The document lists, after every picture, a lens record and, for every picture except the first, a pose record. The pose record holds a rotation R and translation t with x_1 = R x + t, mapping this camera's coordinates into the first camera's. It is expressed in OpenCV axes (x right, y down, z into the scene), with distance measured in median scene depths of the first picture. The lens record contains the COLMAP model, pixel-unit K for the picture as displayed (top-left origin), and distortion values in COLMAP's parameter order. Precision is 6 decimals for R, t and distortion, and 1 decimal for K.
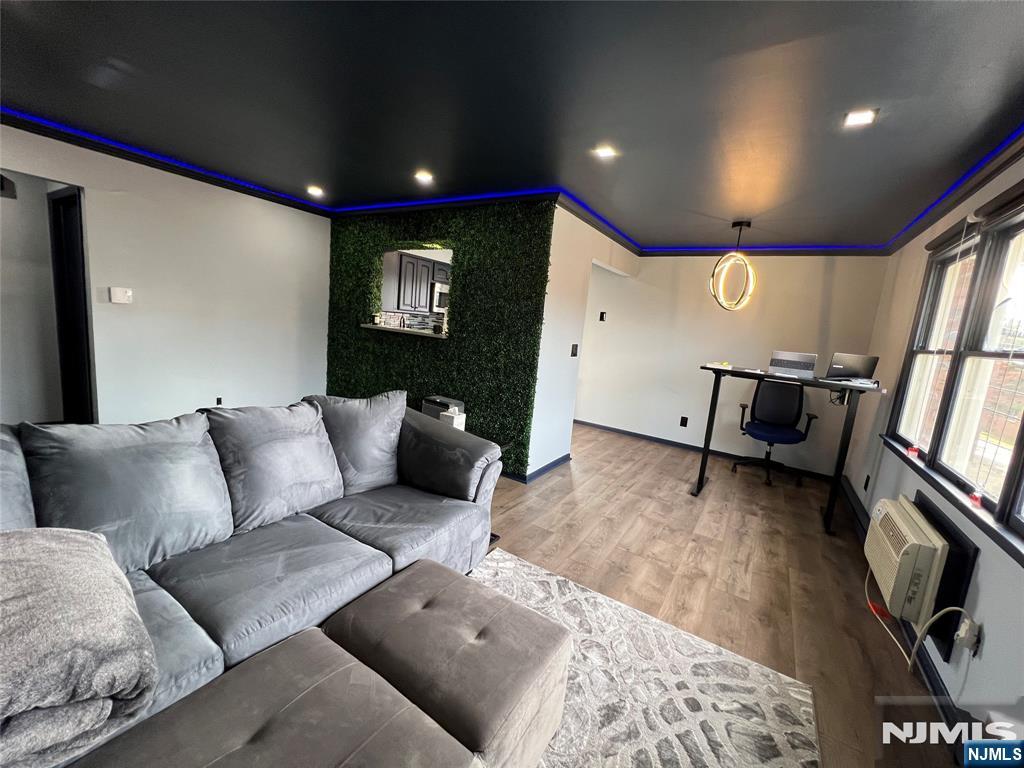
lens RADIAL K [[410.3, 0, 511.0], [0, 410.3, 383.7], [0, 0, 1]] dist [-0.001828, 0.000392]
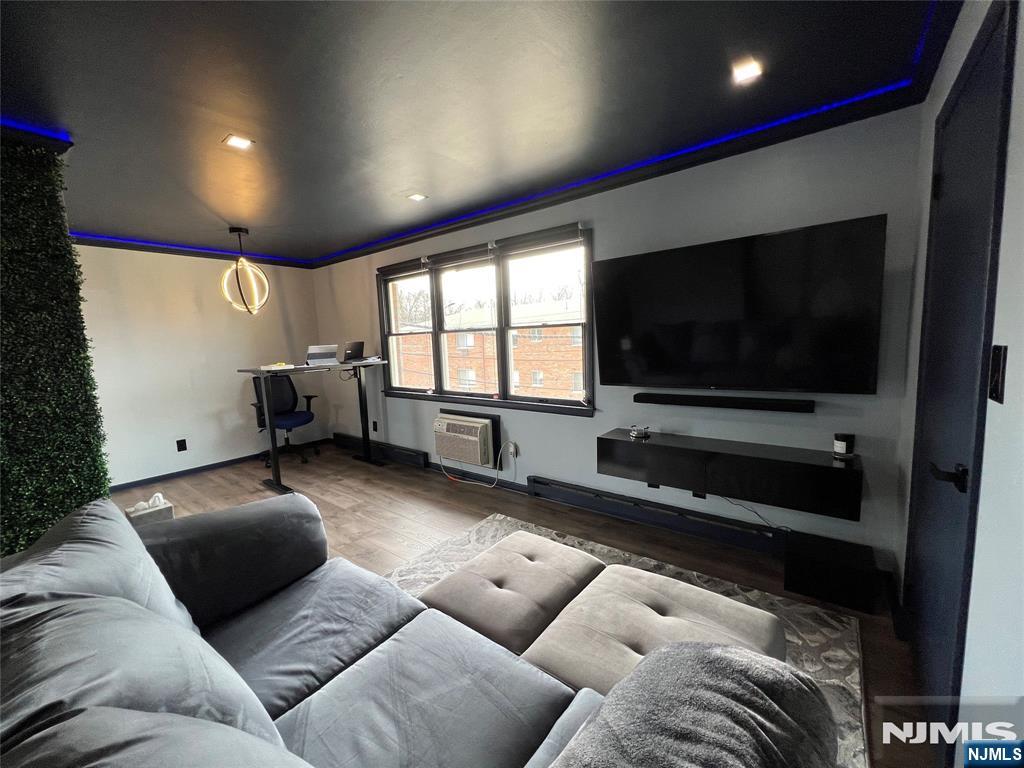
lens RADIAL K [[410.3, 0, 511.0], [0, 410.3, 383.7], [0, 0, 1]] dist [-0.001828, 0.000392]
pose [[0.094211, -0.206717, 0.973854, -0.522154], [0.196176, 0.962880, 0.185410, -0.089184], [-0.976032, 0.173579, 0.131267, 0.311341]]
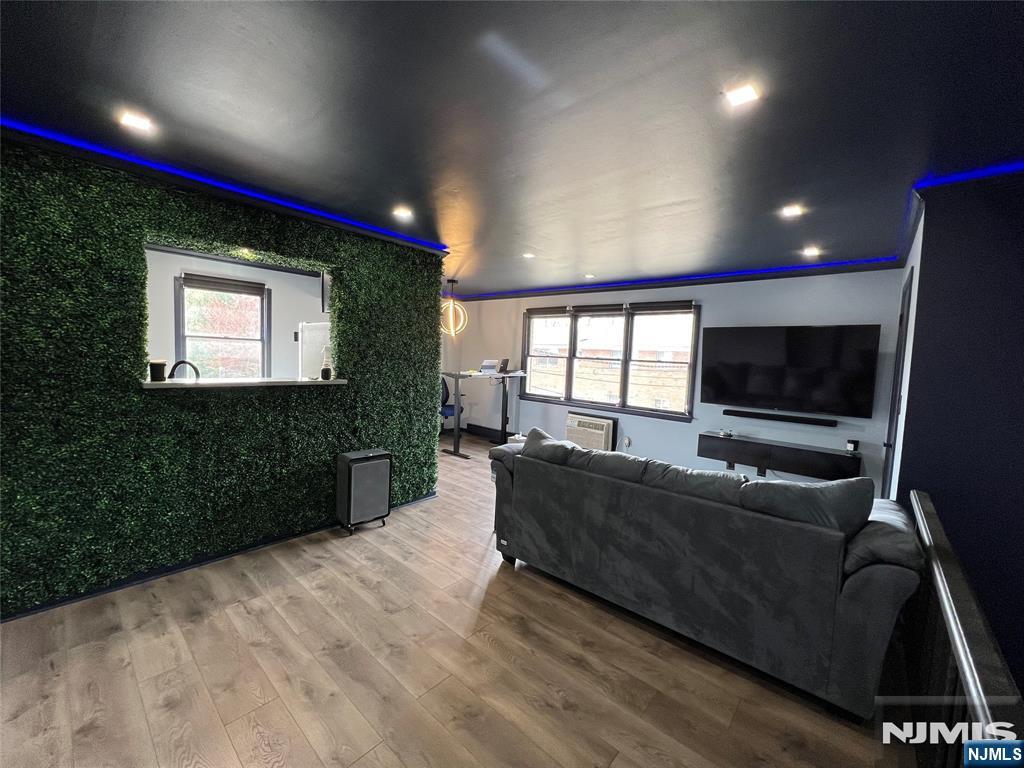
lens RADIAL K [[410.3, 0, 511.0], [0, 410.3, 383.7], [0, 0, 1]] dist [-0.001828, 0.000392]
pose [[0.155440, -0.156647, 0.975346, -1.135500], [0.120247, 0.983005, 0.138714, -0.228062], [-0.980499, 0.095721, 0.171635, 0.642033]]
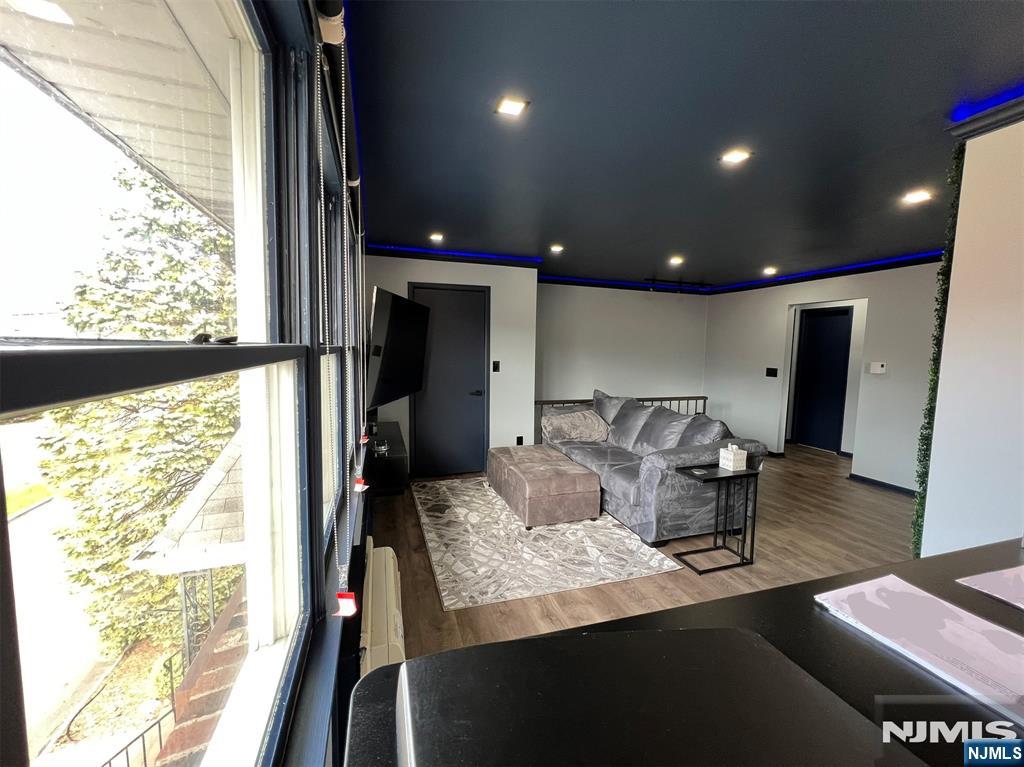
lens RADIAL K [[410.3, 0, 511.0], [0, 410.3, 383.2], [0, 0, 1]] dist [-0.001828, 0.000392]
pose [[-0.629907, -0.040621, -0.775607, 0.890300], [-0.191203, 0.976007, 0.104168, -0.083351], [0.752767, 0.213914, -0.622561, 0.982989]]
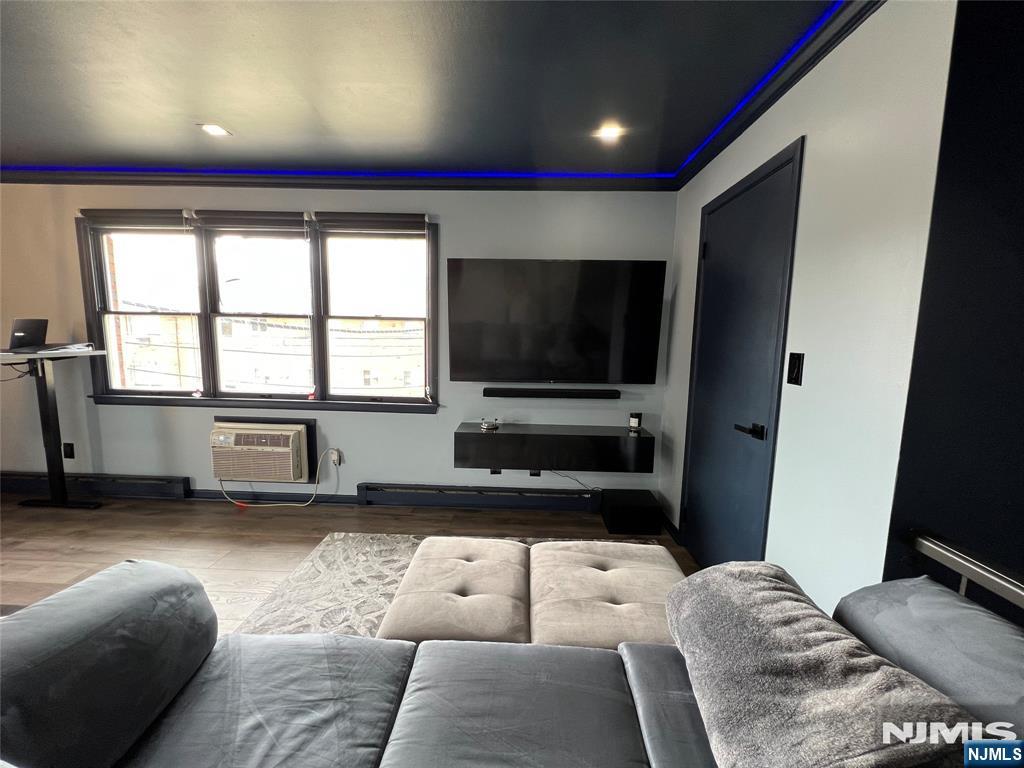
lens RADIAL K [[410.3, 0, 511.0], [0, 410.3, 383.7], [0, 0, 1]] dist [-0.001828, 0.000392]
pose [[-0.511351, -0.208884, 0.833599, -0.457549], [0.060194, 0.958921, 0.277212, -0.120424], [-0.857261, 0.191930, -0.477771, 0.562609]]
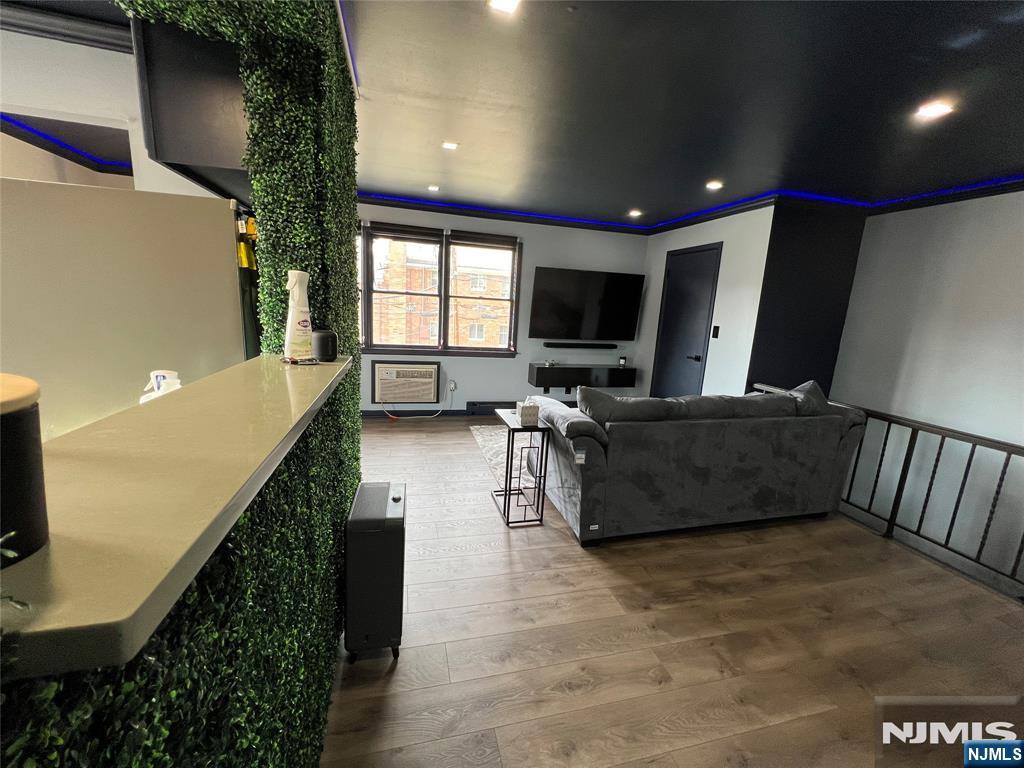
lens RADIAL K [[410.3, 0, 511.0], [0, 410.3, 383.7], [0, 0, 1]] dist [-0.001828, 0.000392]
pose [[-0.726738, -0.262890, 0.634619, -0.612393], [-0.022678, 0.932547, 0.360336, -0.280457], [-0.686541, 0.247478, -0.683679, 1.405934]]
